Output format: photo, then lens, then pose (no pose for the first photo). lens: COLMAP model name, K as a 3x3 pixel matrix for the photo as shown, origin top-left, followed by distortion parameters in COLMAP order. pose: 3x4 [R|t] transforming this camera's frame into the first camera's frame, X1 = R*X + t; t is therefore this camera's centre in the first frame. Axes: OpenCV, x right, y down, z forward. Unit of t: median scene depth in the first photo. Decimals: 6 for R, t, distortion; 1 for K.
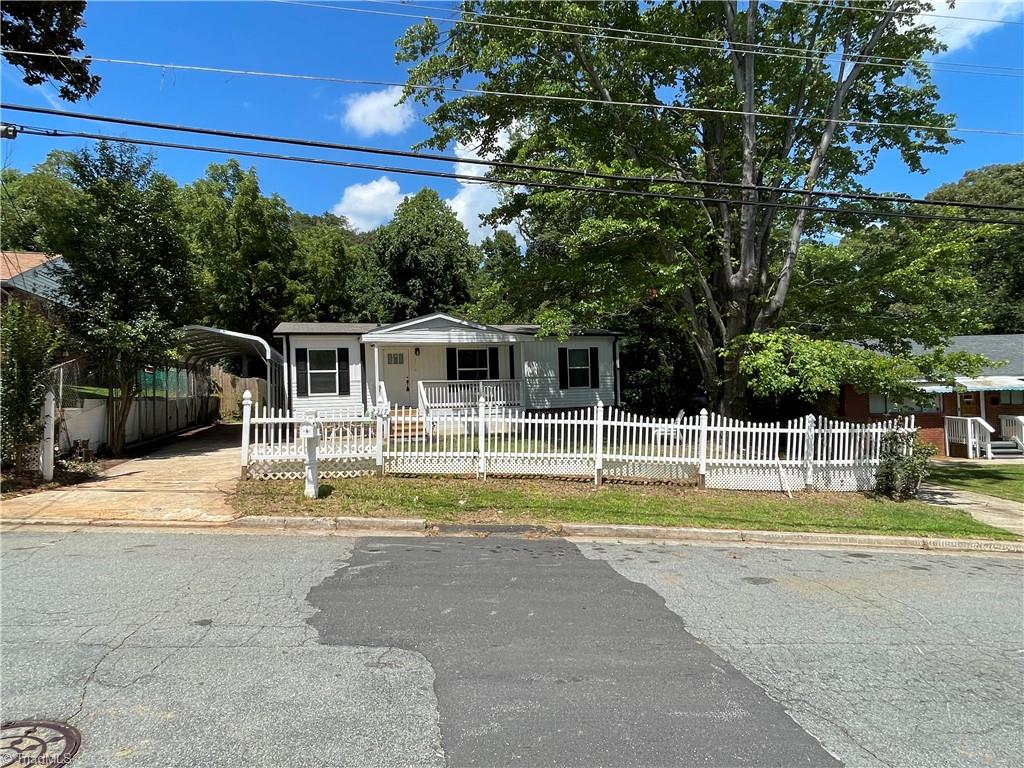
lens RADIAL K [[566.5, 0, 511.6], [0, 566.5, 382.6], [0, 0, 1]] dist [-0.003358, -0.000730]
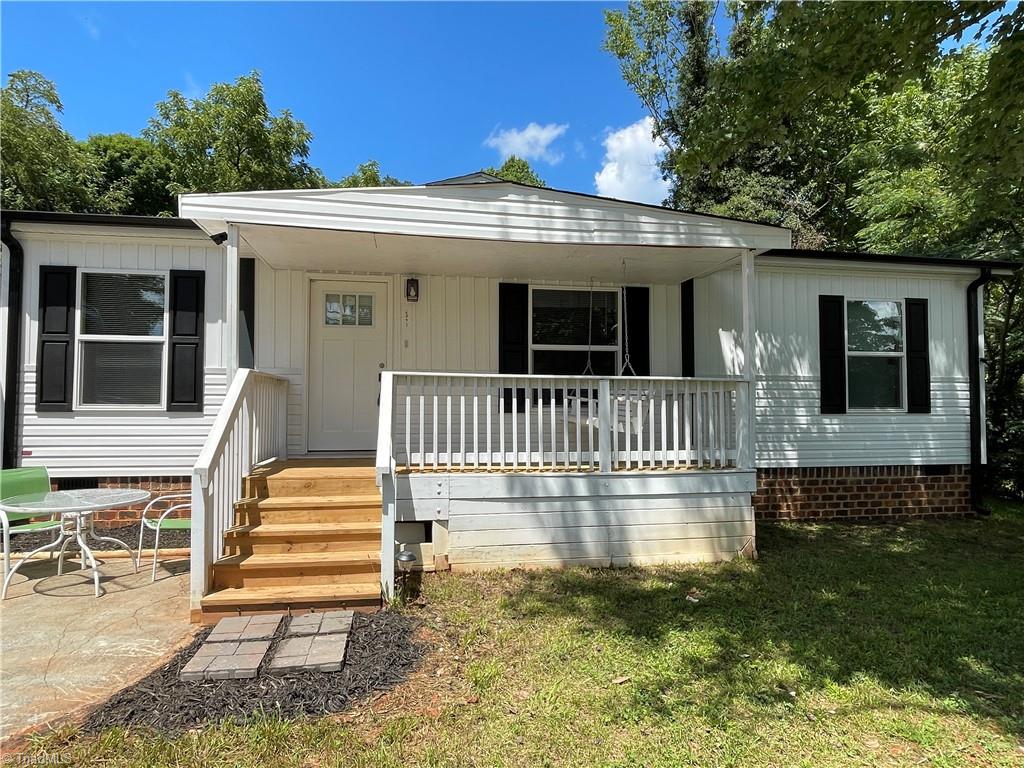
lens RADIAL K [[602.8, 0, 508.3], [0, 602.8, 383.6], [0, 0, 1]] dist [-0.005983, -0.001214]
pose [[0.985973, 0.025091, -0.165005, -0.049506], [-0.029003, 0.999351, -0.021343, 0.007346], [0.164363, 0.025830, 0.986062, 0.656726]]
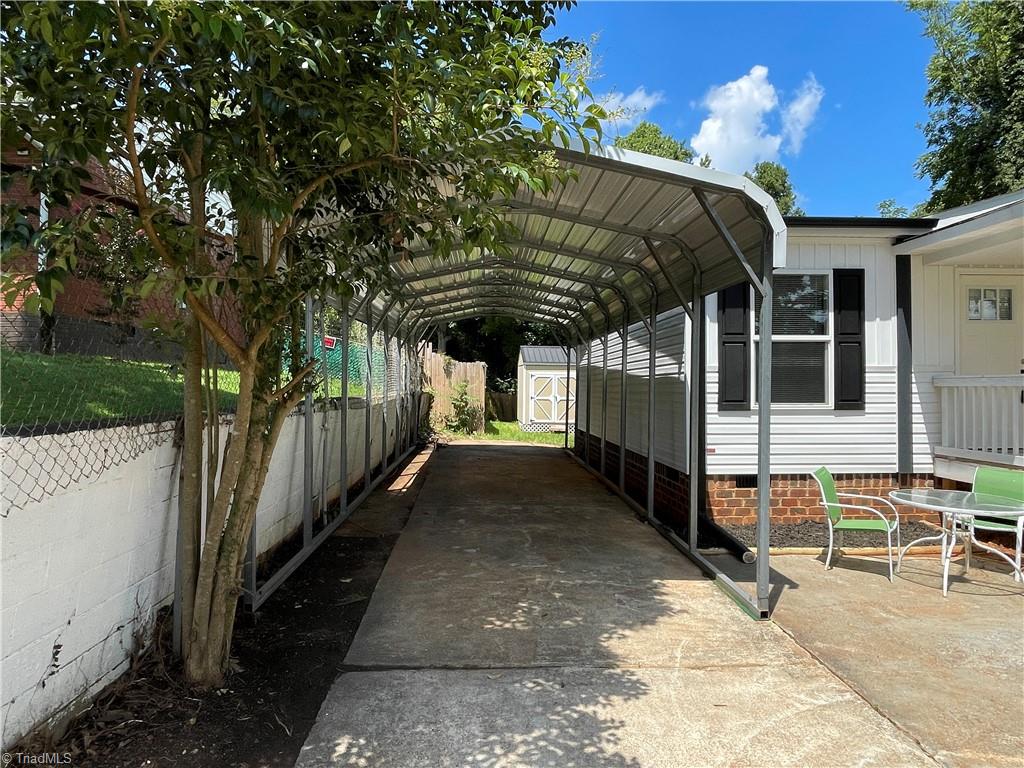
lens RADIAL K [[619.5, 0, 514.6], [0, 619.5, 382.7], [0, 0, 1]] dist [-0.000433, 0.000063]
pose [[0.962747, 0.024709, -0.269273, -0.371807], [-0.021448, 0.999657, 0.015049, 0.004580], [0.269552, -0.008713, 0.962946, 0.572085]]
